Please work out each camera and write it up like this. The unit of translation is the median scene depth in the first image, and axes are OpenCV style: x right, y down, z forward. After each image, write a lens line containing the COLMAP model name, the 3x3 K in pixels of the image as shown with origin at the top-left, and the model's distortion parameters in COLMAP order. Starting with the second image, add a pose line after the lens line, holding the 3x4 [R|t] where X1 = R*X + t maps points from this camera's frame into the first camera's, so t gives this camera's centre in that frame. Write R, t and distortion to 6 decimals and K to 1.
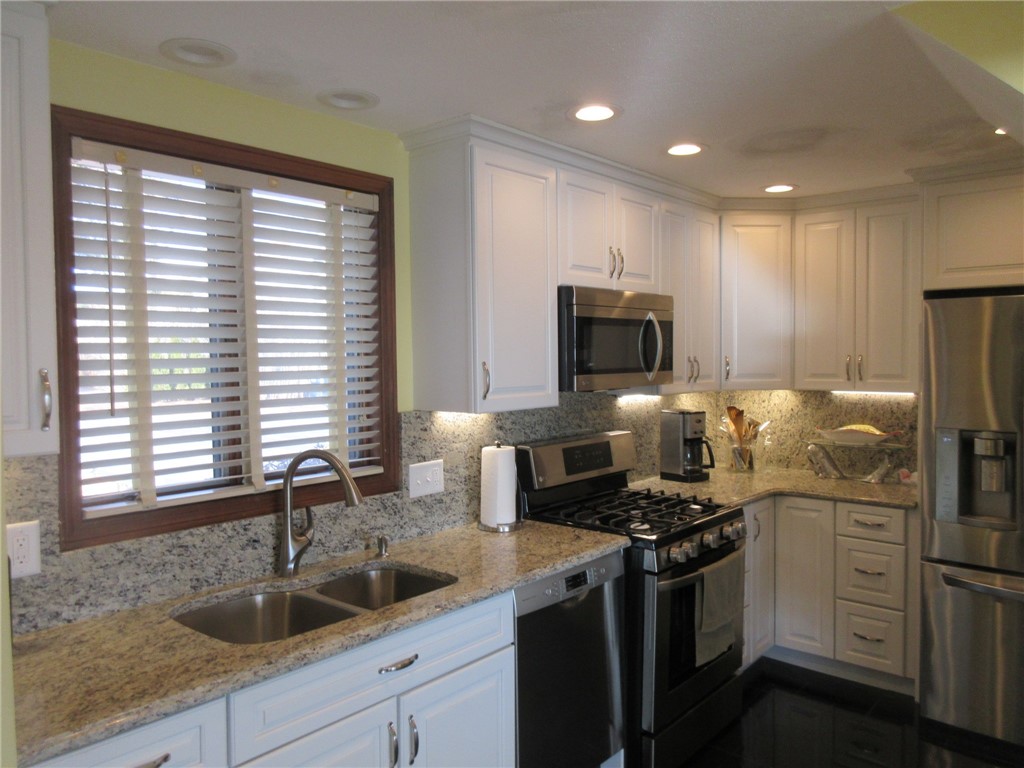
lens RADIAL K [[763.6, 0, 510.0], [0, 763.6, 384.0], [0, 0, 1]] dist [0.012437, -0.015287]
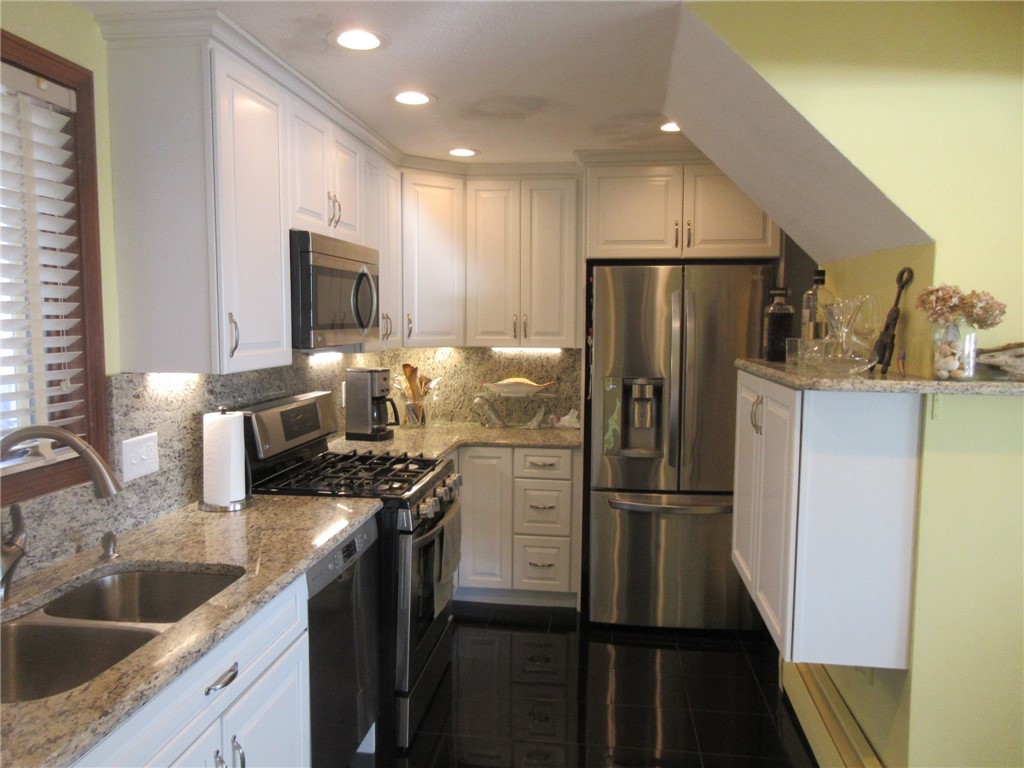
lens RADIAL K [[763.6, 0, 511.5], [0, 763.6, 384.7], [0, 0, 1]] dist [0.012437, -0.015287]
pose [[0.839039, -0.033773, 0.543022, -0.206788], [0.006796, 0.998644, 0.051609, 0.007887], [-0.544028, -0.039611, 0.838131, 0.101876]]
